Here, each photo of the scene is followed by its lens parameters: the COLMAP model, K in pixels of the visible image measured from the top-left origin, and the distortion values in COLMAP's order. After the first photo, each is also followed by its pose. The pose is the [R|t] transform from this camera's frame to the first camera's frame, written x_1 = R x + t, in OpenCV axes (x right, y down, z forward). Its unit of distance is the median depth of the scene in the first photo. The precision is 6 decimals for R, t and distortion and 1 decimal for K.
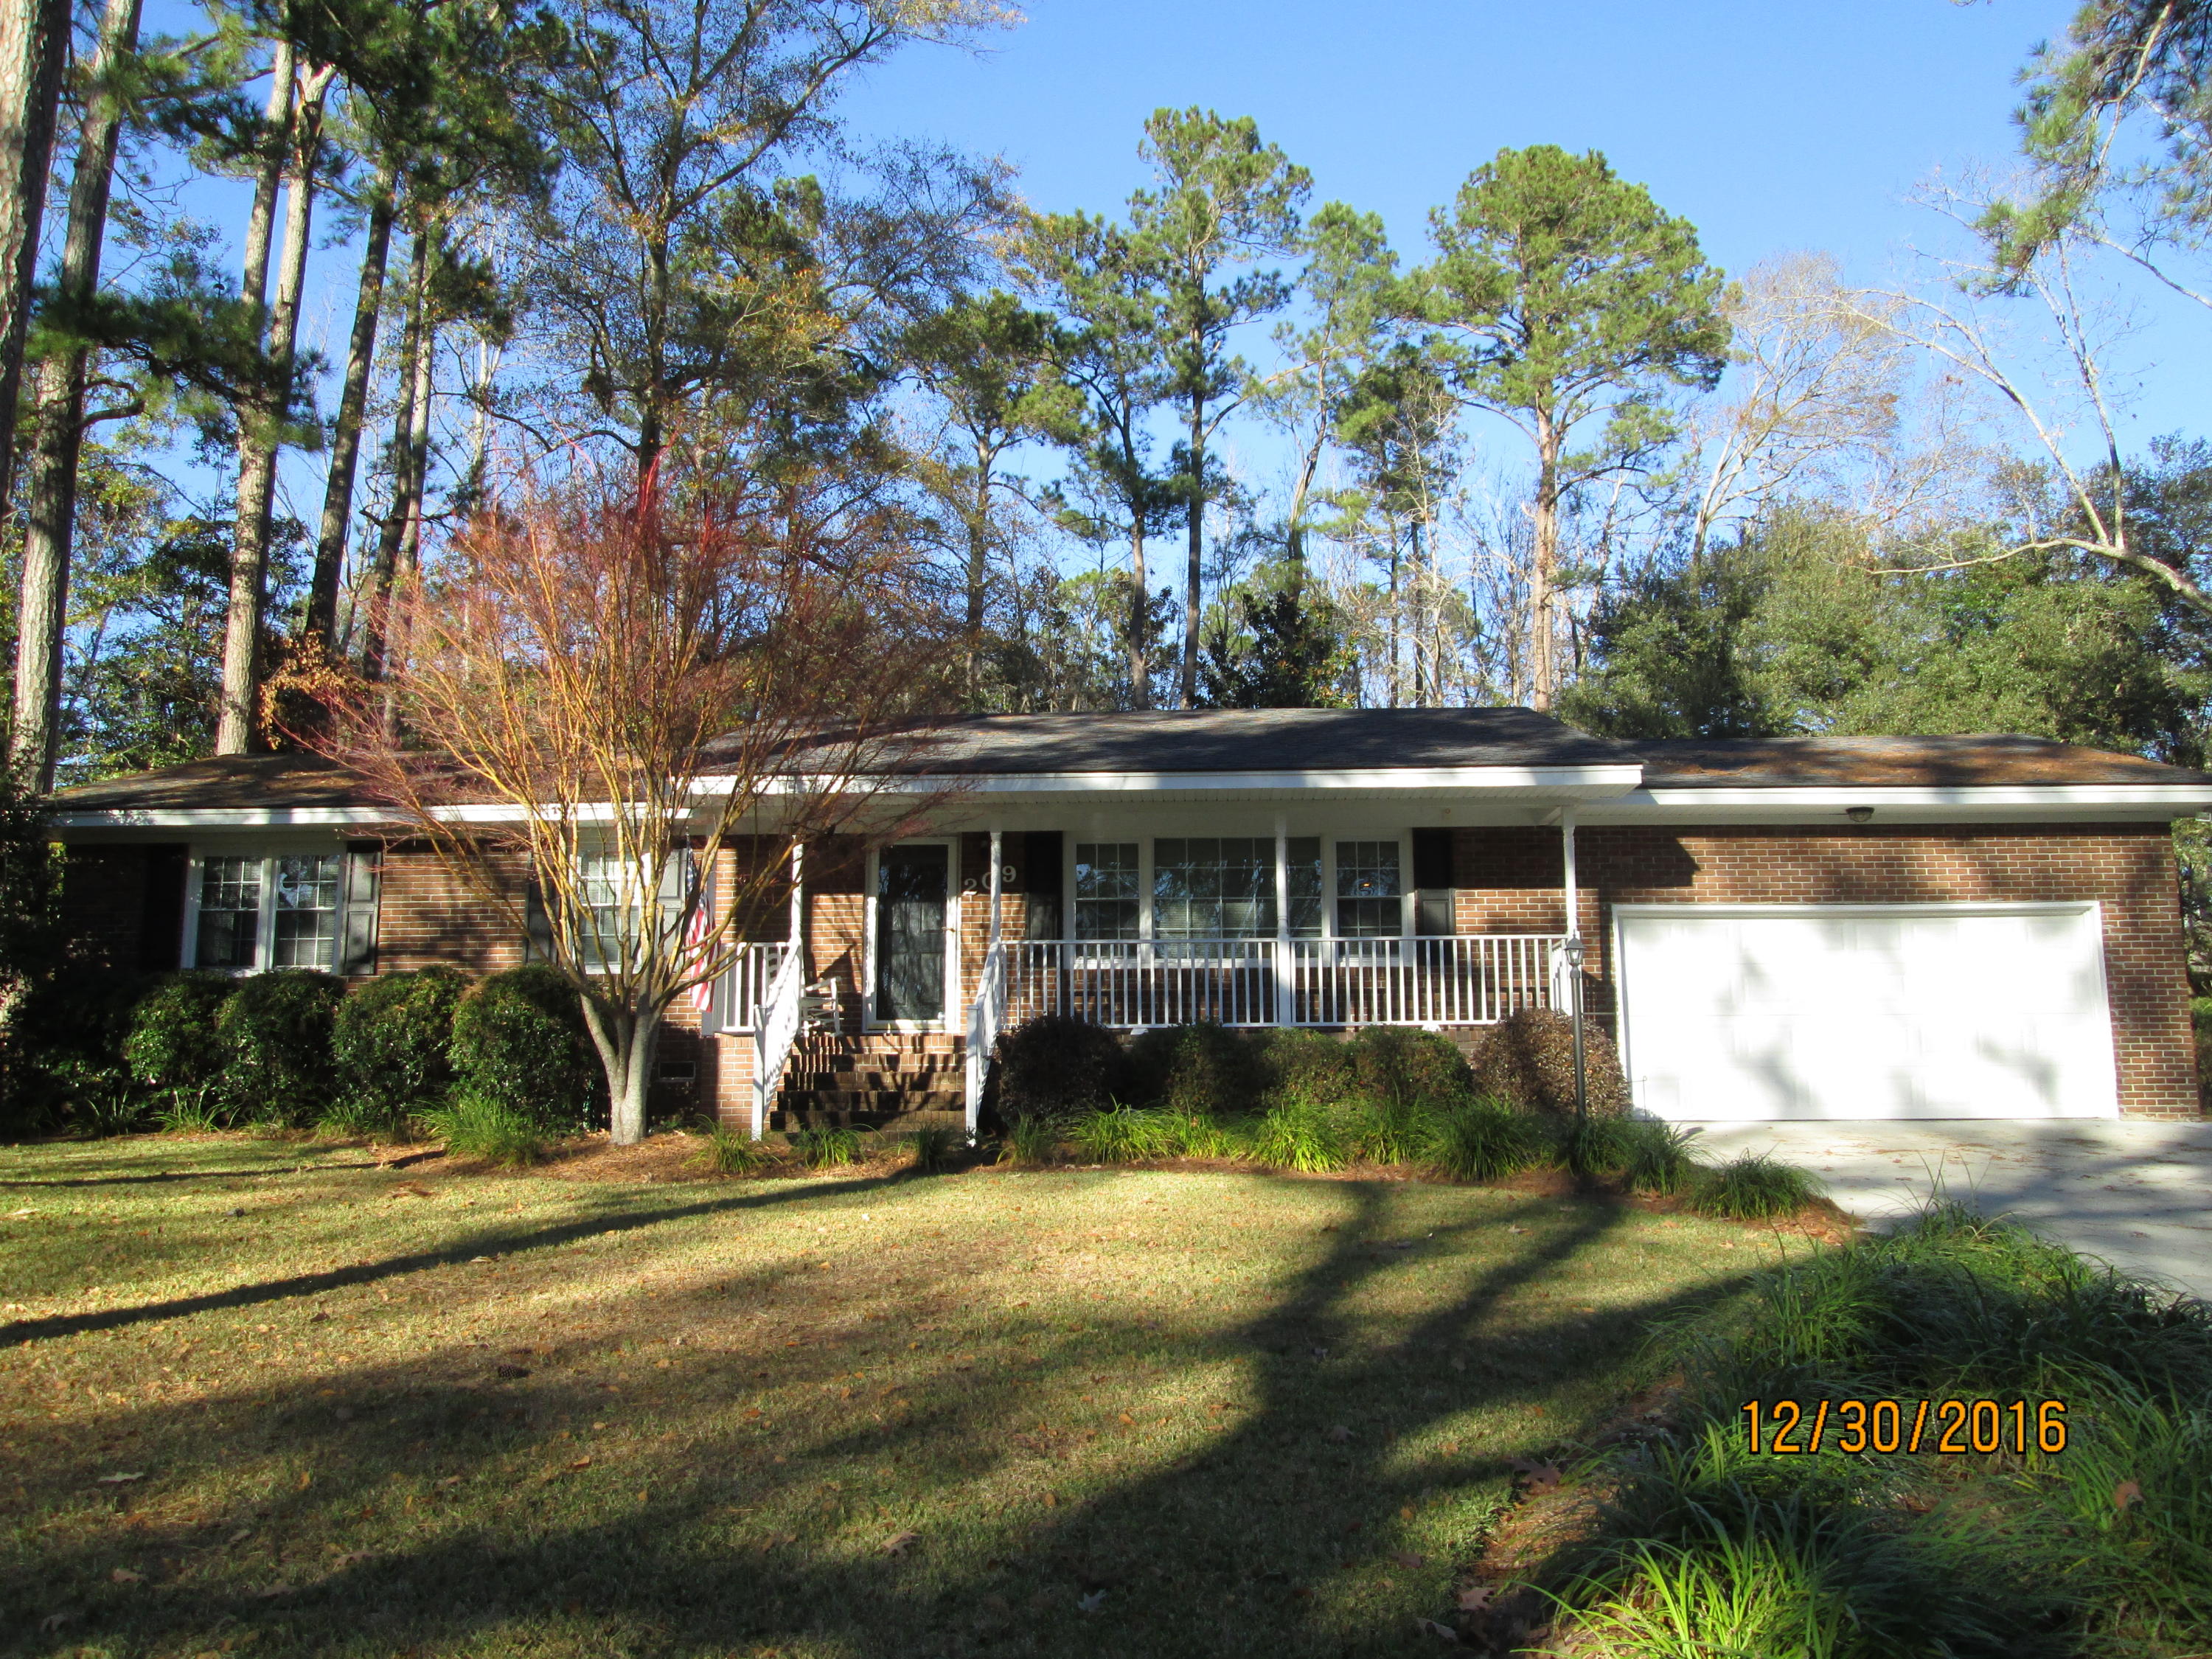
lens RADIAL K [[1855.4, 0, 1104.1], [0, 1855.4, 827.9], [0, 0, 1]] dist [-0.043704, 0.015095]
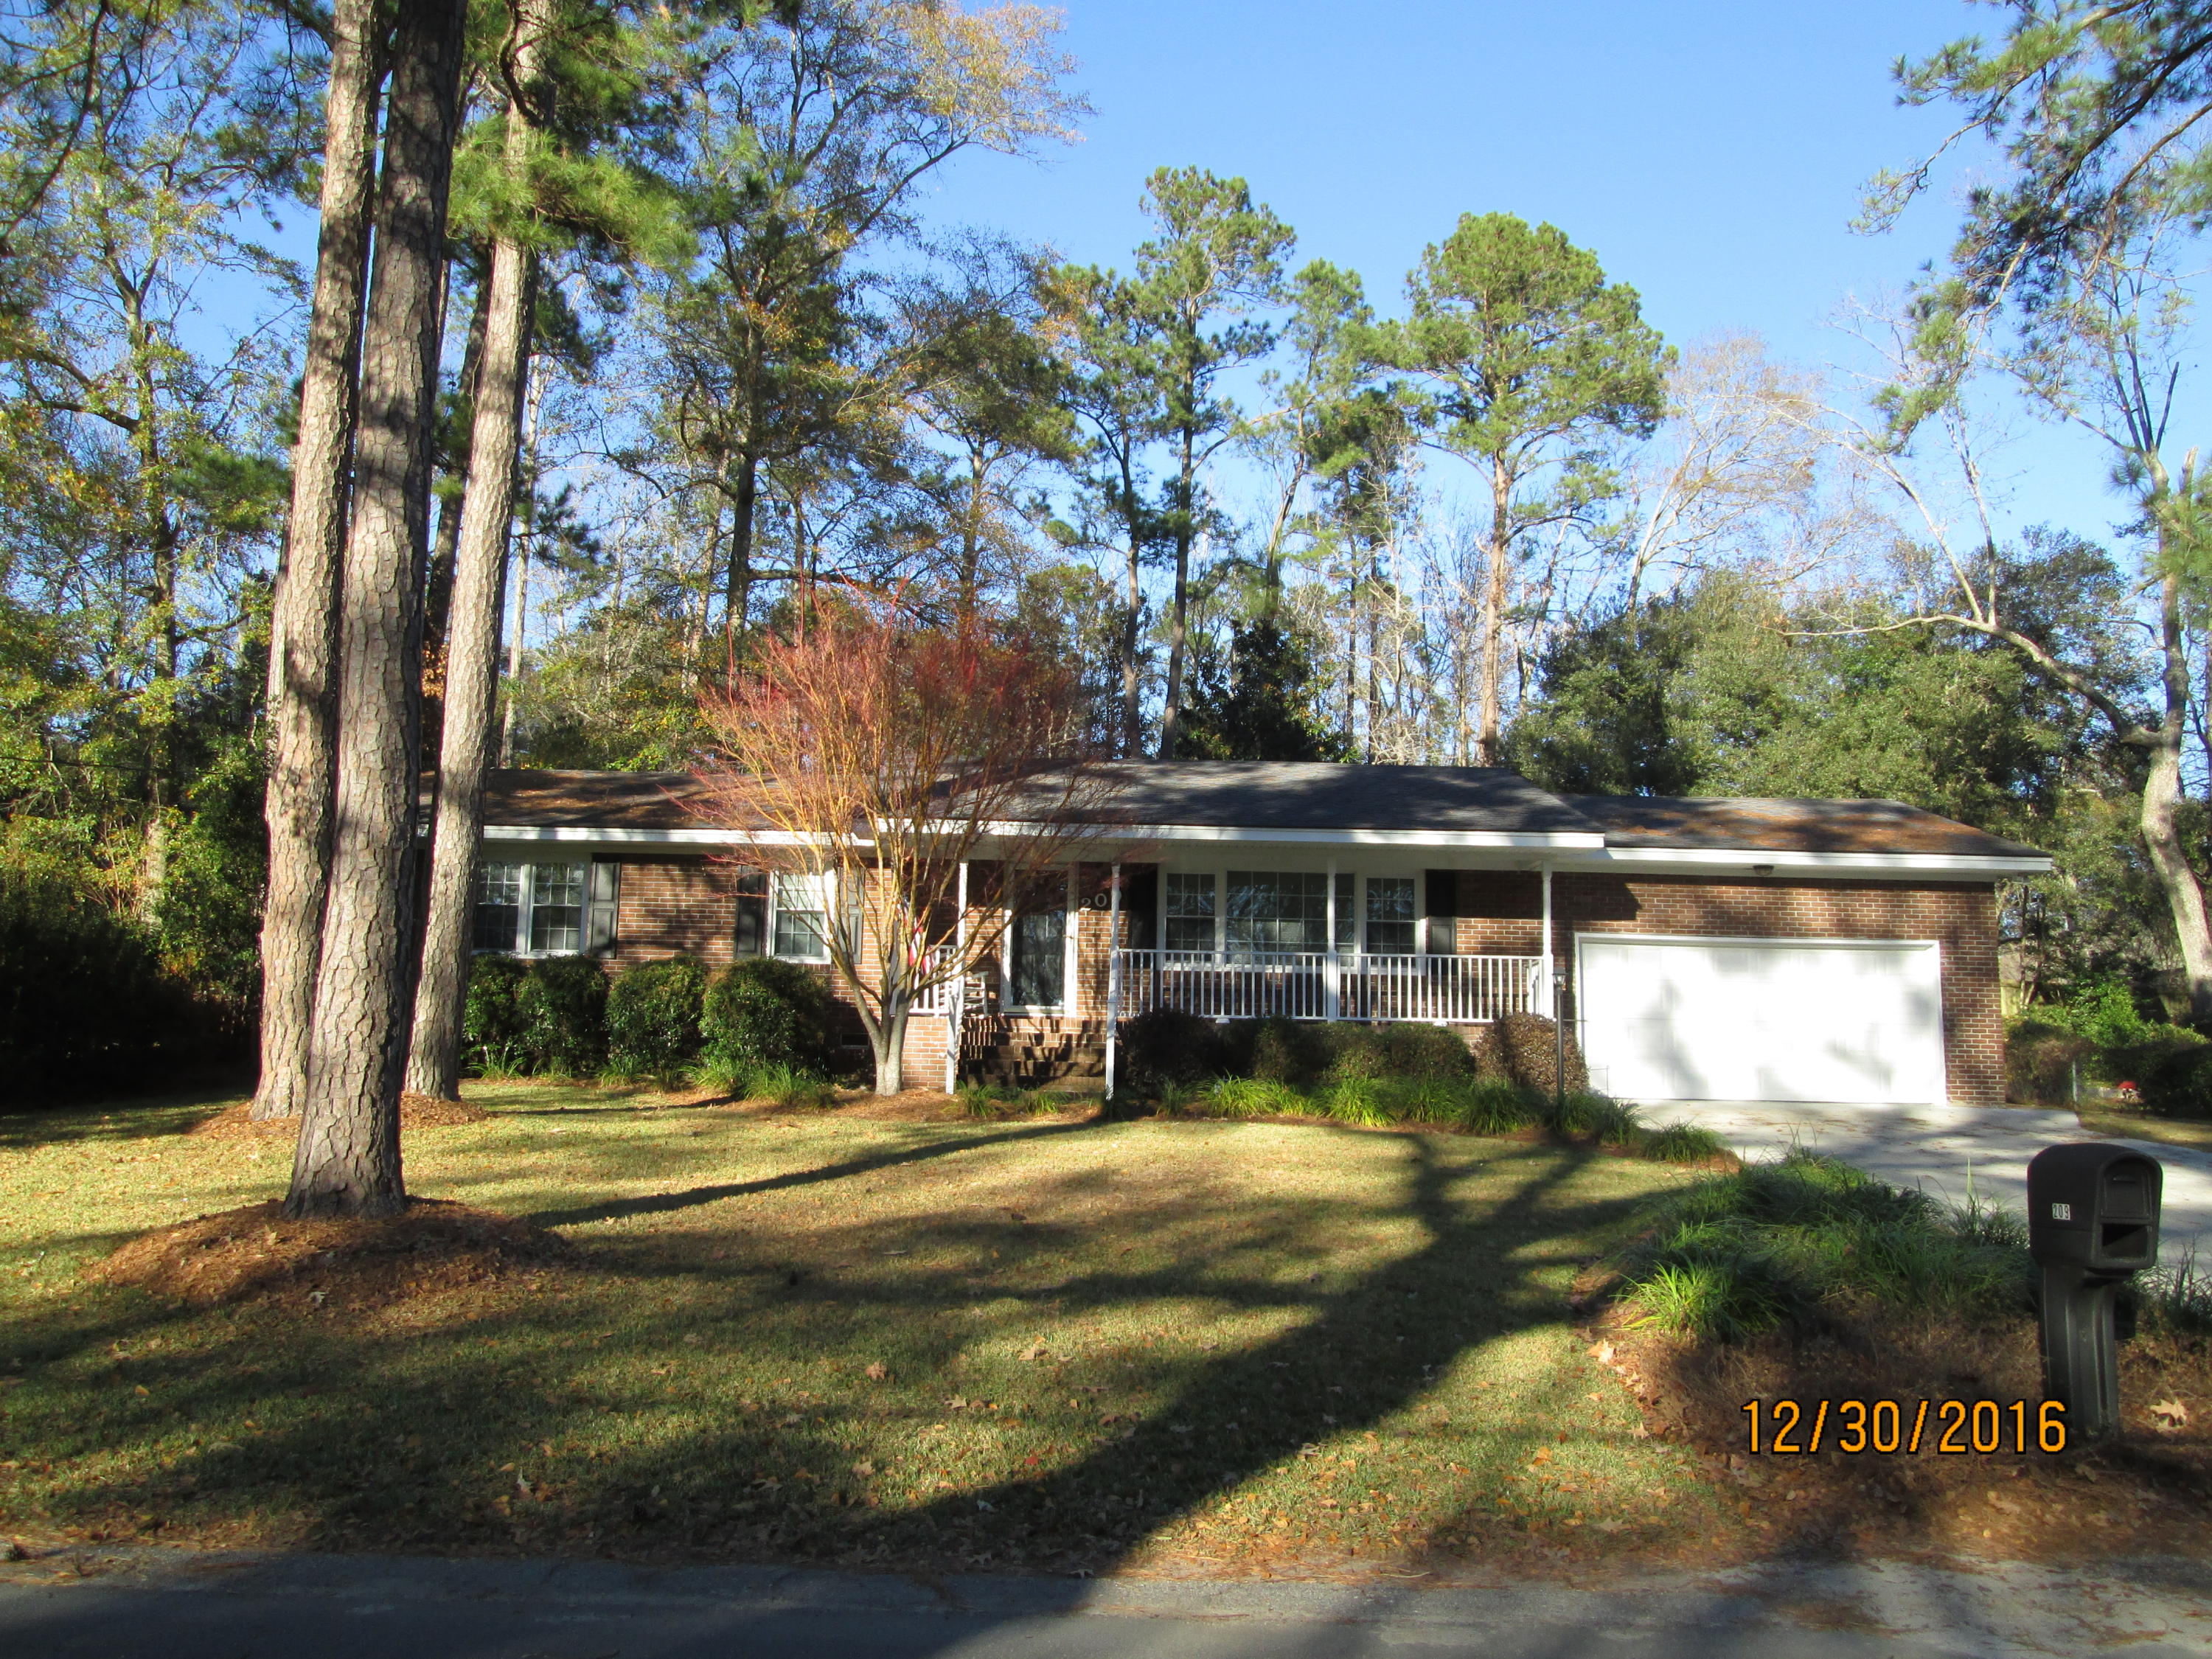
lens RADIAL K [[1855.4, 0, 1107.0], [0, 1855.4, 829.9], [0, 0, 1]] dist [-0.043704, 0.015095]
pose [[0.998504, 0.031109, 0.044959, -0.099577], [-0.031914, 0.999341, 0.017302, -0.036665], [-0.044391, -0.018711, 0.998839, -0.249617]]
